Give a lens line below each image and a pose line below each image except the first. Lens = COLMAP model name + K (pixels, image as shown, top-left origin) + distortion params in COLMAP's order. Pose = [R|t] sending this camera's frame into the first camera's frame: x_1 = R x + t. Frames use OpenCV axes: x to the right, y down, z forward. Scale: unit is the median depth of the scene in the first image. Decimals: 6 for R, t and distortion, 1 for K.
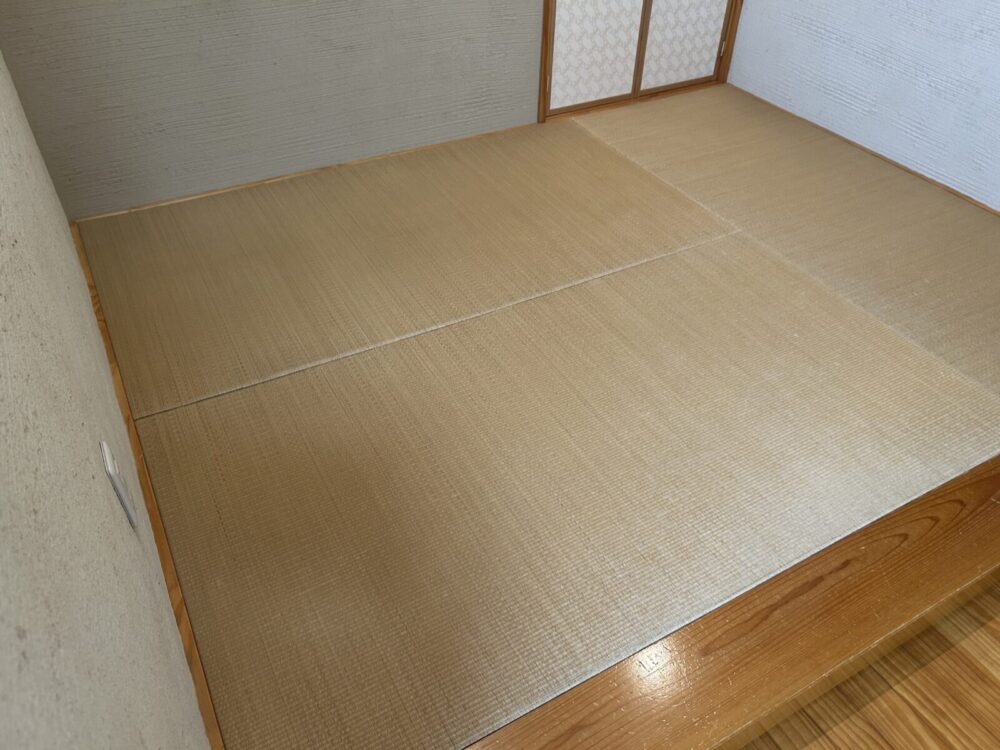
lens RADIAL K [[761.5, 0, 504.1], [0, 761.5, 378.4], [0, 0, 1]] dist [0.041249, -0.050479]
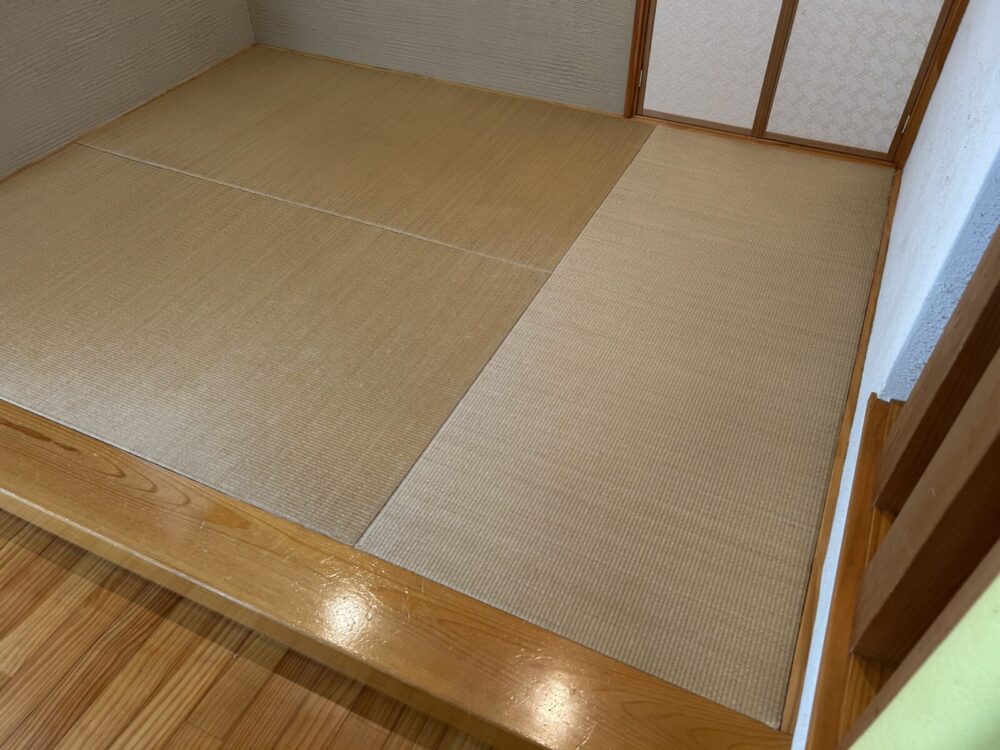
lens RADIAL K [[761.5, 0, 504.1], [0, 761.5, 378.4], [0, 0, 1]] dist [0.041249, -0.050479]
pose [[0.581473, 0.550351, -0.599168, 0.866560], [-0.522414, 0.817157, 0.243594, -0.275921], [0.623677, 0.171370, 0.762666, 0.304931]]
